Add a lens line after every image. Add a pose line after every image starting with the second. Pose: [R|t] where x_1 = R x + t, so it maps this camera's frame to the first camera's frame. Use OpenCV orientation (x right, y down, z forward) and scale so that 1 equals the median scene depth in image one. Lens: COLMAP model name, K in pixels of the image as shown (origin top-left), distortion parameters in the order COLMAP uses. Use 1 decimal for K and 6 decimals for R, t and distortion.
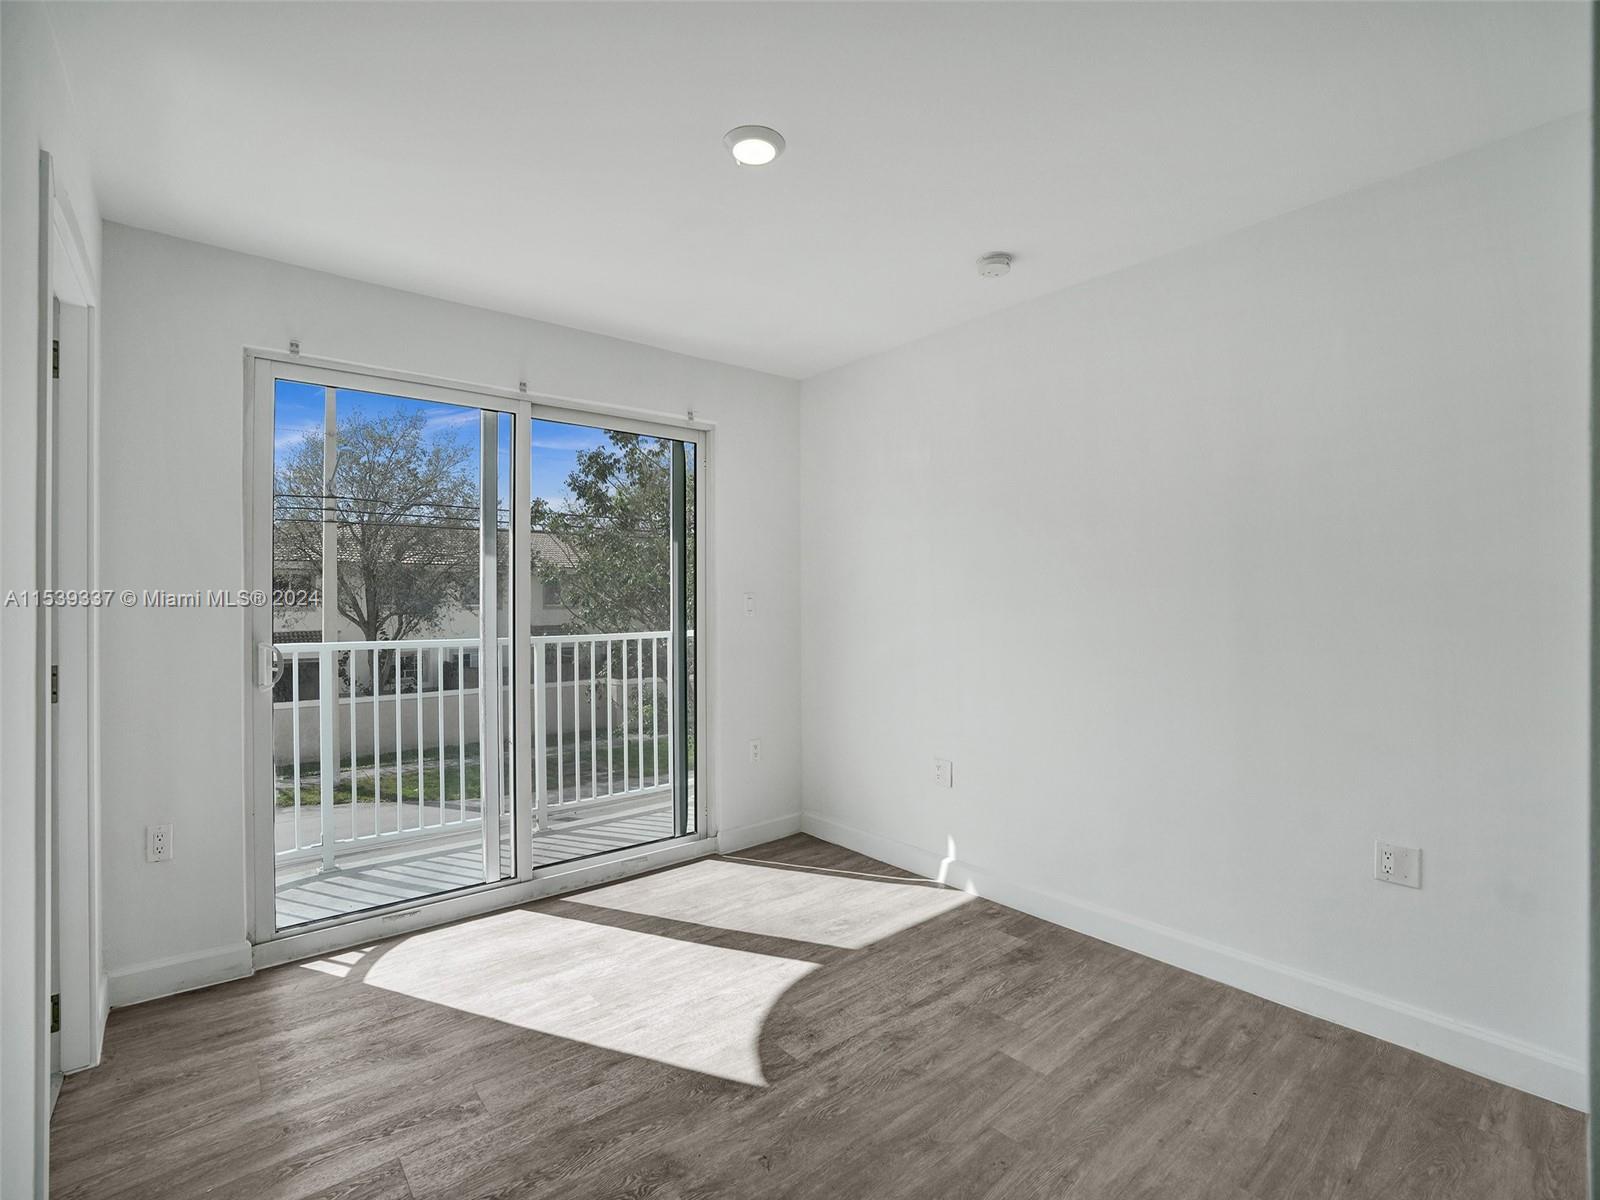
lens RADIAL K [[741.5, 0, 804.9], [0, 741.5, 599.0], [0, 0, 1]] dist [-0.066687, 0.022590]
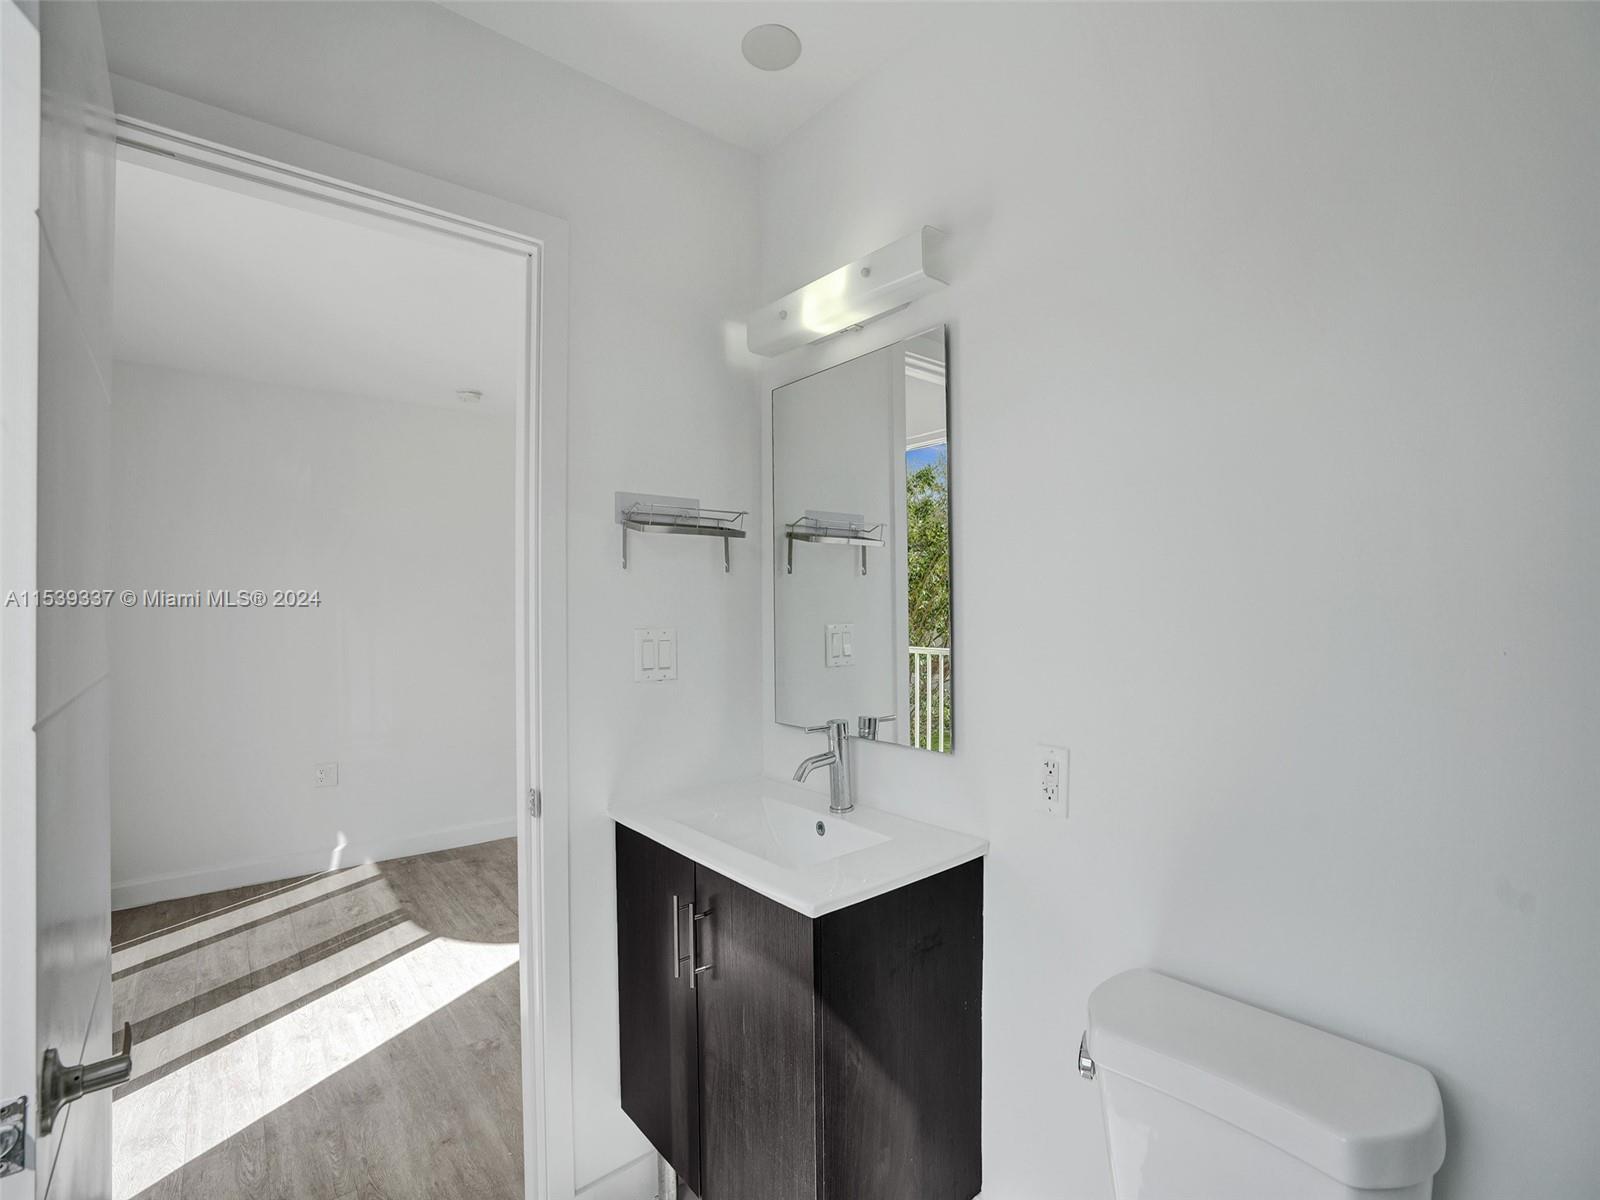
lens RADIAL K [[735.1, 0, 801.6], [0, 735.1, 594.4], [0, 0, 1]] dist [-0.049773, 0.019533]
pose [[0.010632, 0.026151, 0.999601, -1.237088], [0.003521, 0.999651, -0.026189, -0.022814], [-0.999937, 0.003798, 0.010537, 0.314013]]
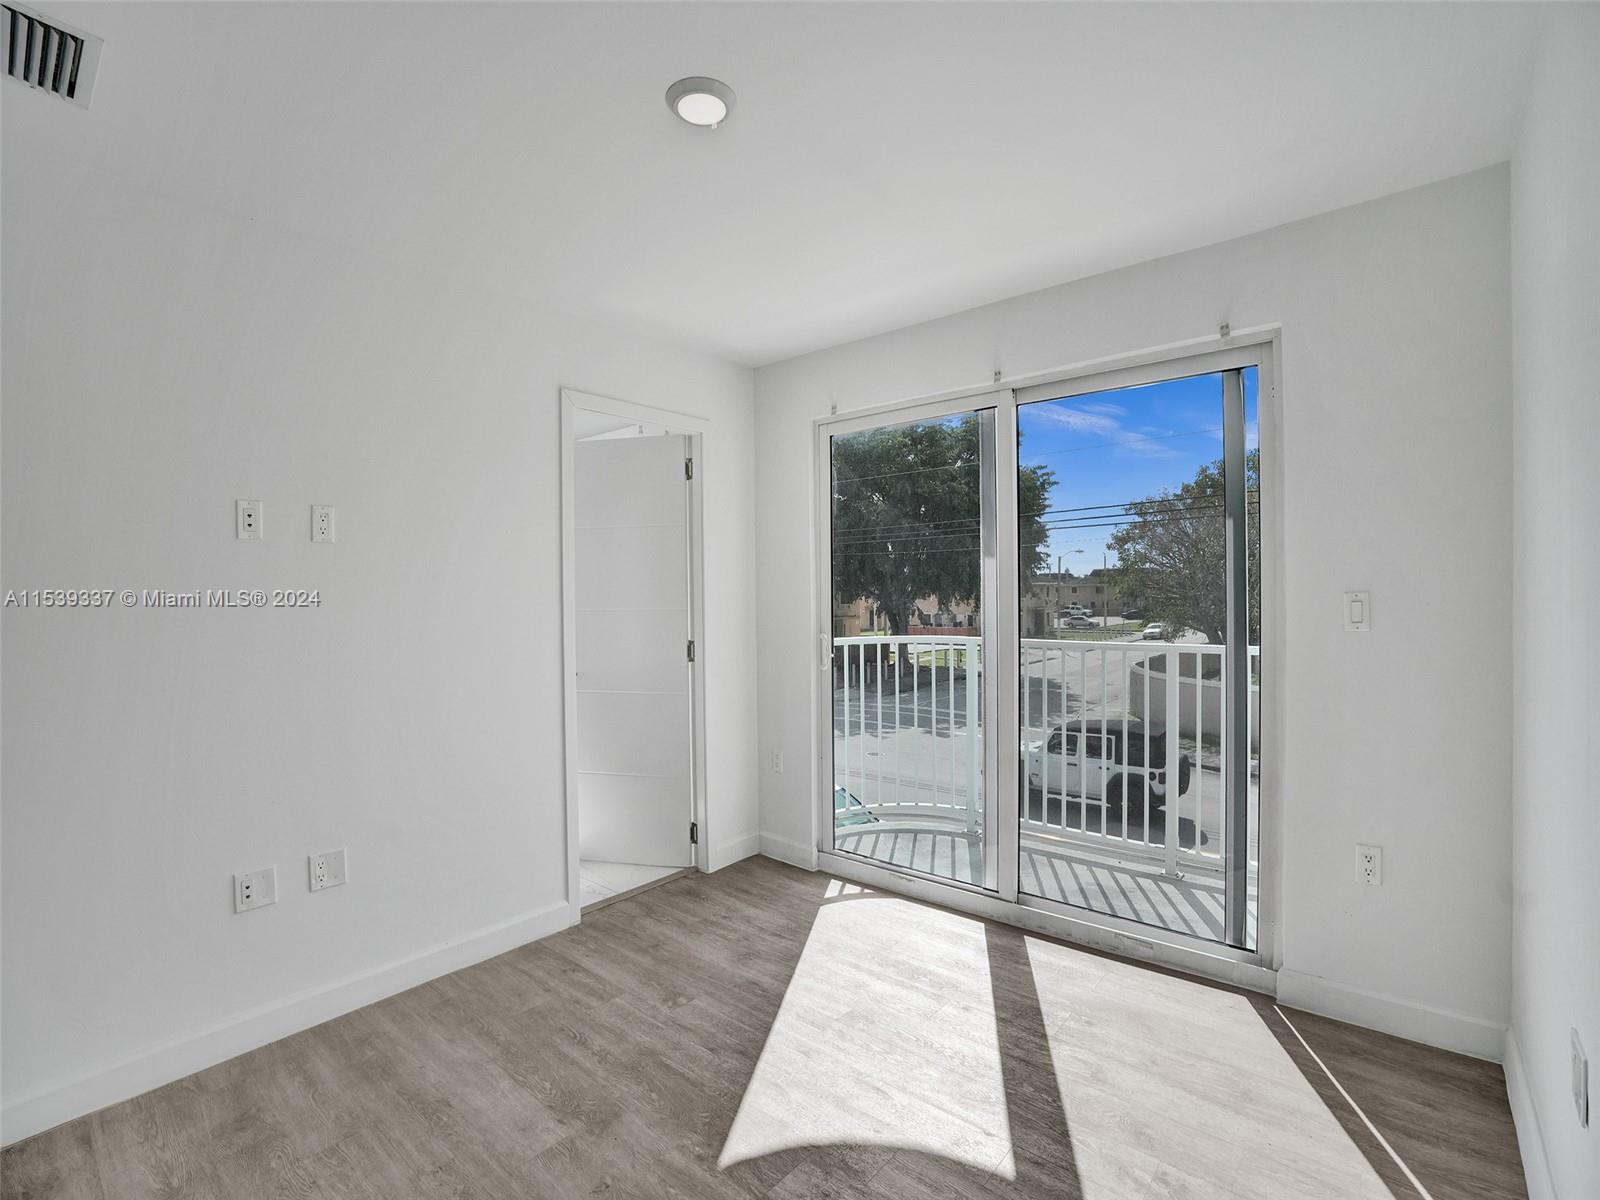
lens RADIAL K [[741.5, 0, 804.9], [0, 741.5, 599.0], [0, 0, 1]] dist [-0.066687, 0.022590]
pose [[0.168468, 0.013171, -0.985619, 0.621475], [0.015503, 0.999752, 0.016010, -0.028608], [0.985585, -0.017978, 0.168222, 0.729901]]
